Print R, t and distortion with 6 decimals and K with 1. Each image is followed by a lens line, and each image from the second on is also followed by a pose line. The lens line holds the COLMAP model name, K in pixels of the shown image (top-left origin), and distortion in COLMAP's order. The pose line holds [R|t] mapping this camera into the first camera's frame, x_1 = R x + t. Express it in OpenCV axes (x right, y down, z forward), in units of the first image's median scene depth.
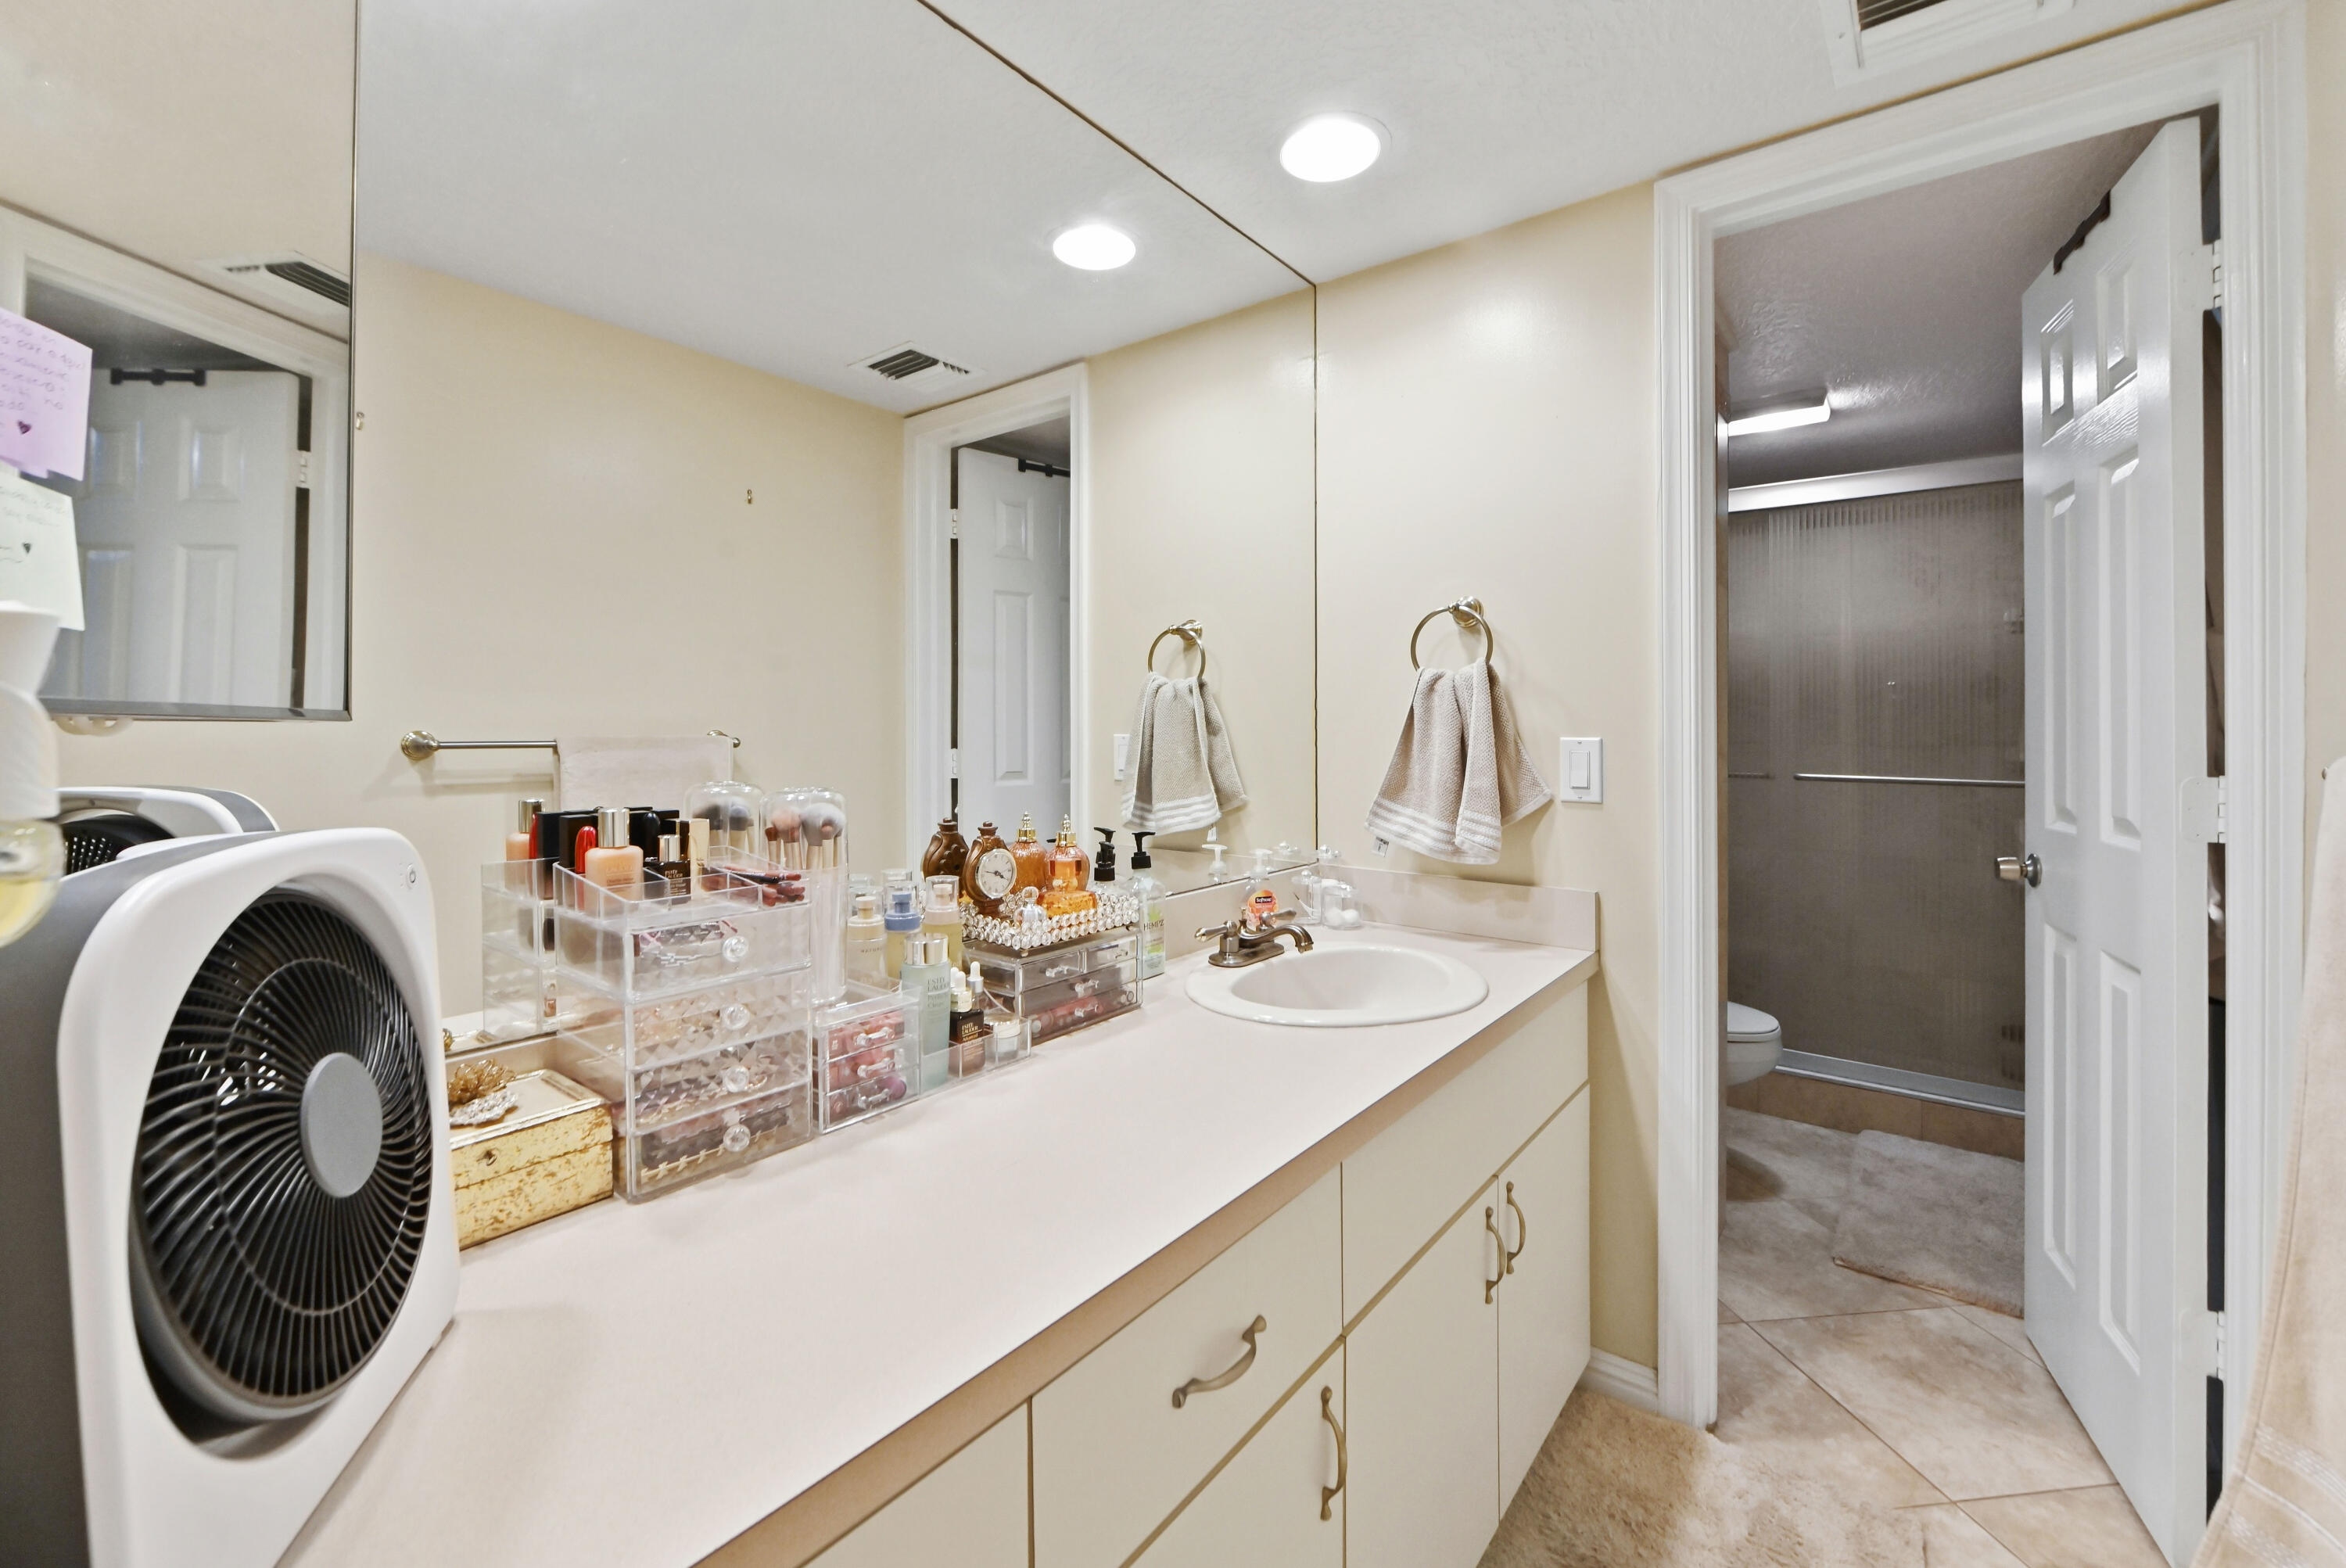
lens RADIAL K [[949.6, 0, 1166.0], [0, 949.6, 788.1], [0, 0, 1]] dist [0.001212, -0.000079]
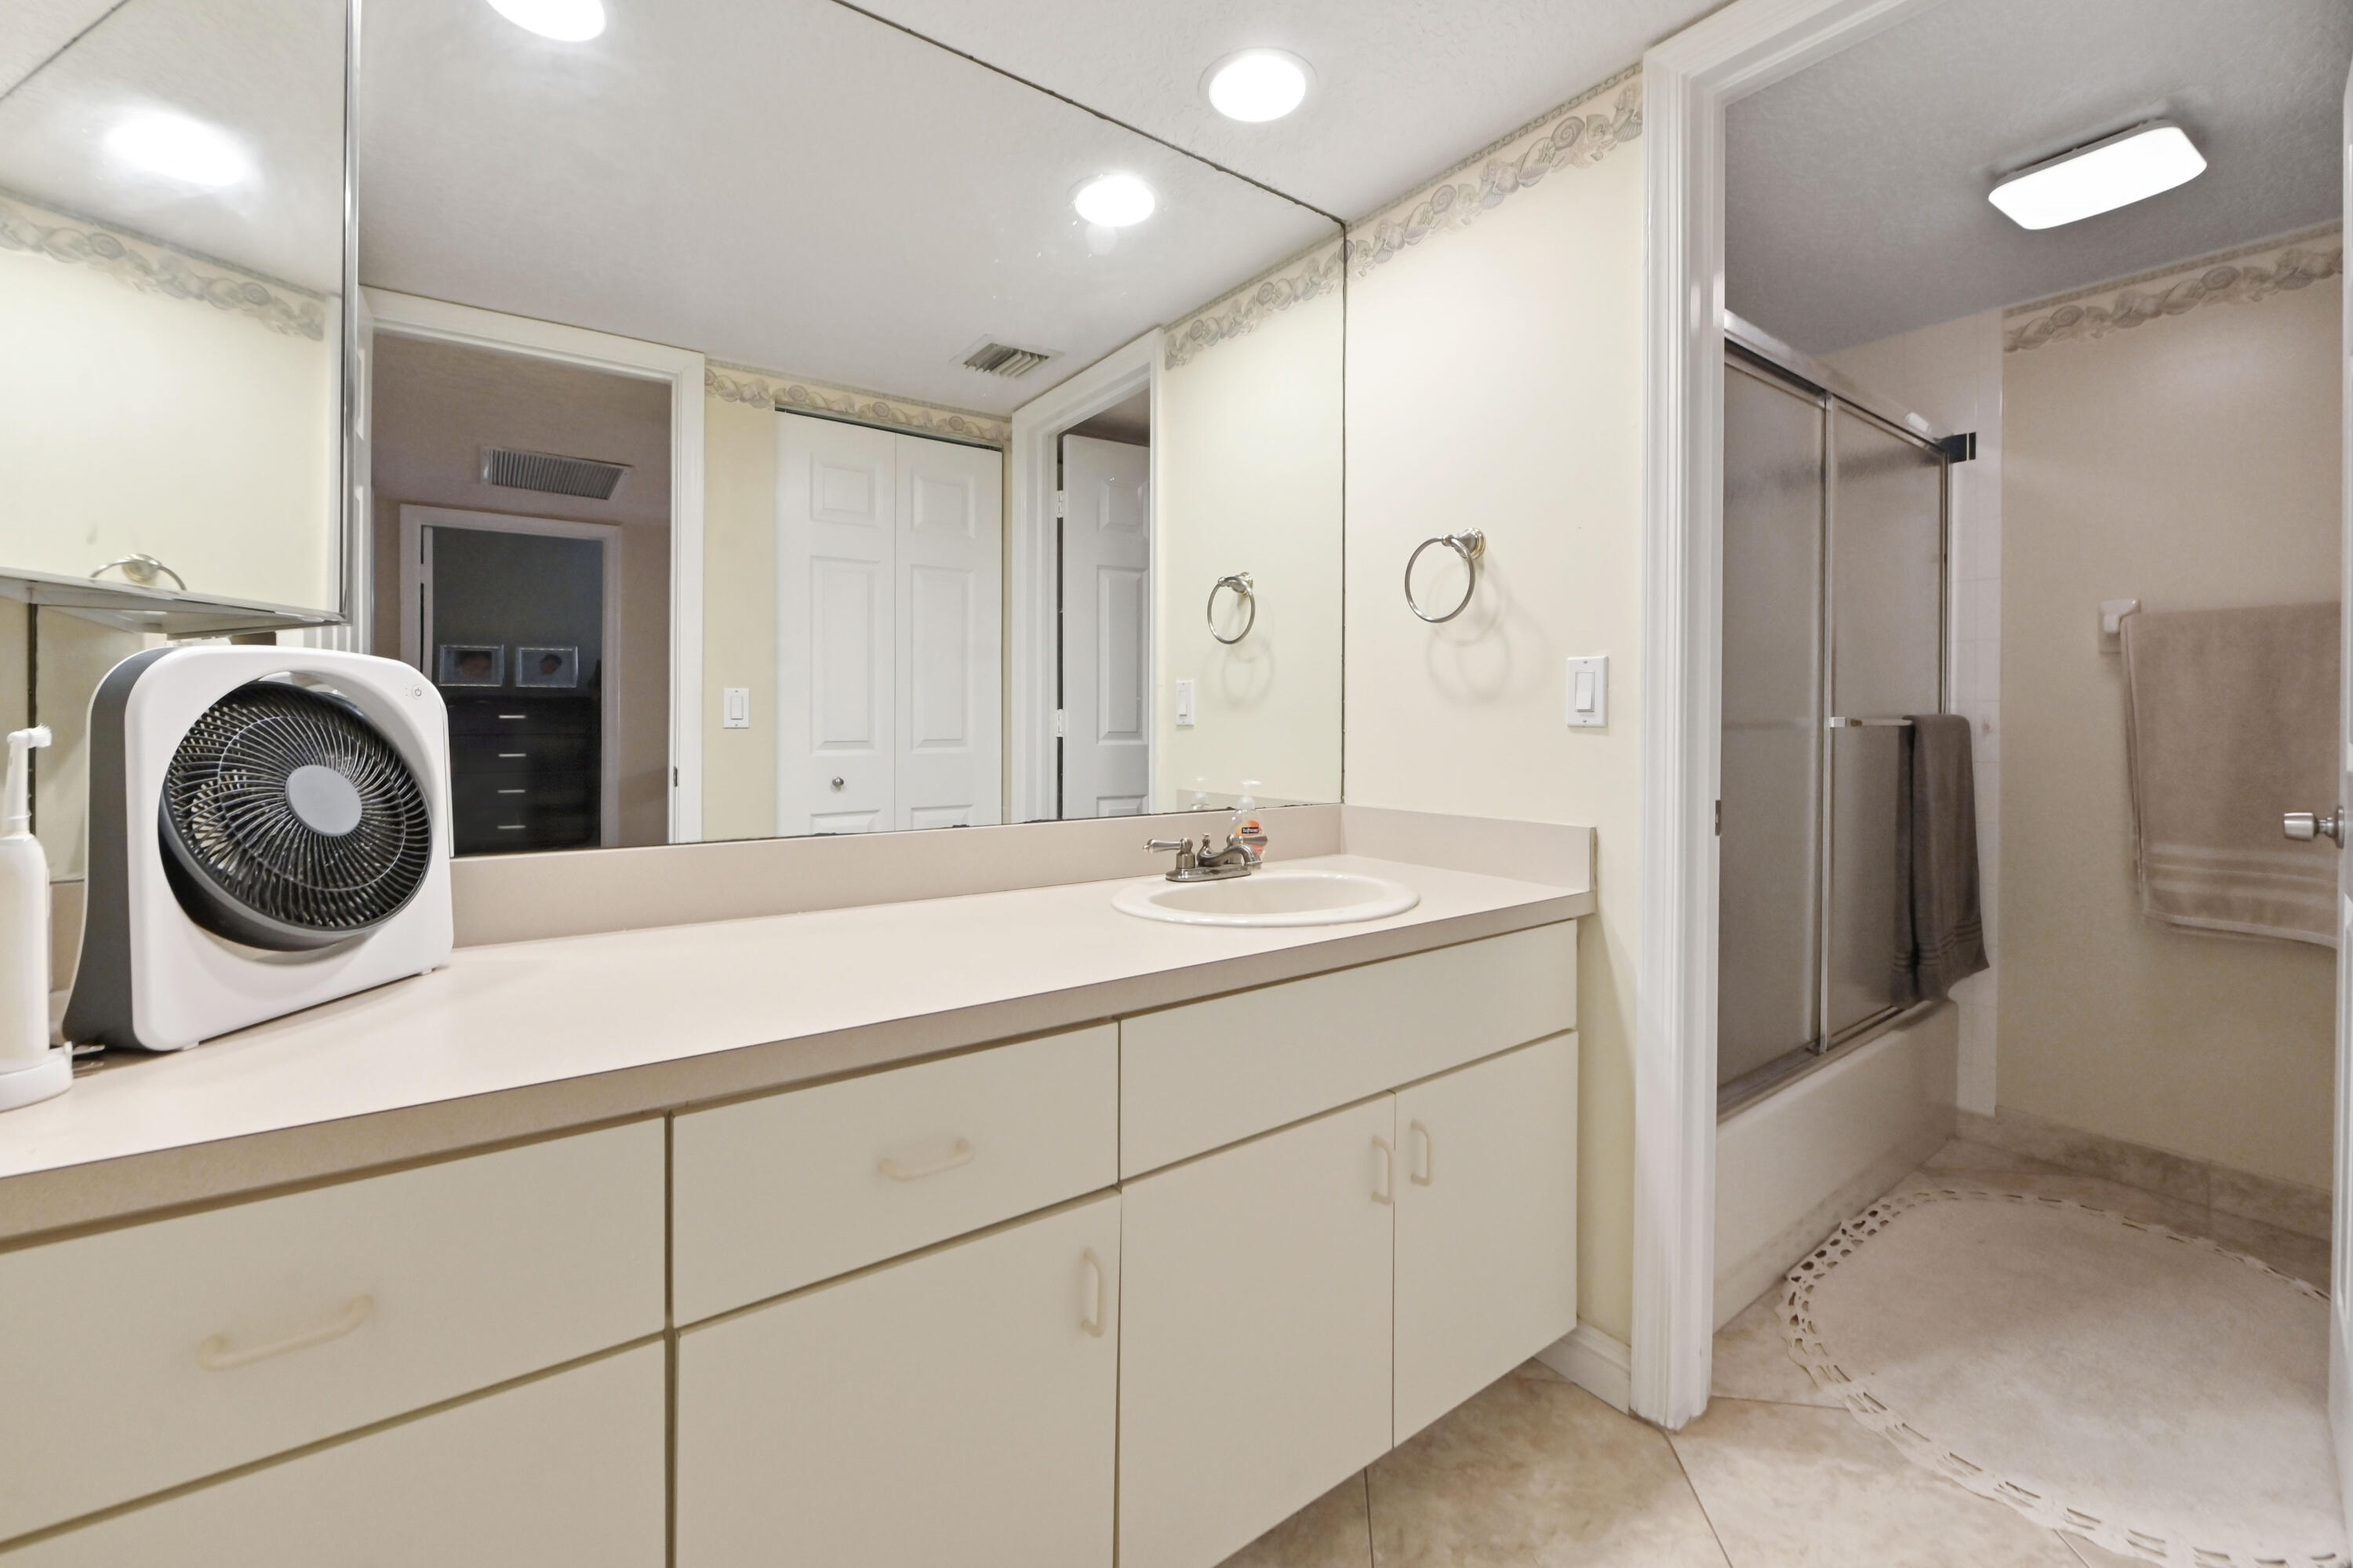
lens RADIAL K [[944.6, 0, 1129.2], [0, 944.6, 753.2], [0, 0, 1]] dist [-0.002882, -0.000159]
pose [[0.958880, -0.000415, -0.283811, 0.284250], [-0.009703, 0.999366, -0.034247, 0.079982], [0.283646, 0.035593, 0.958268, -0.003315]]
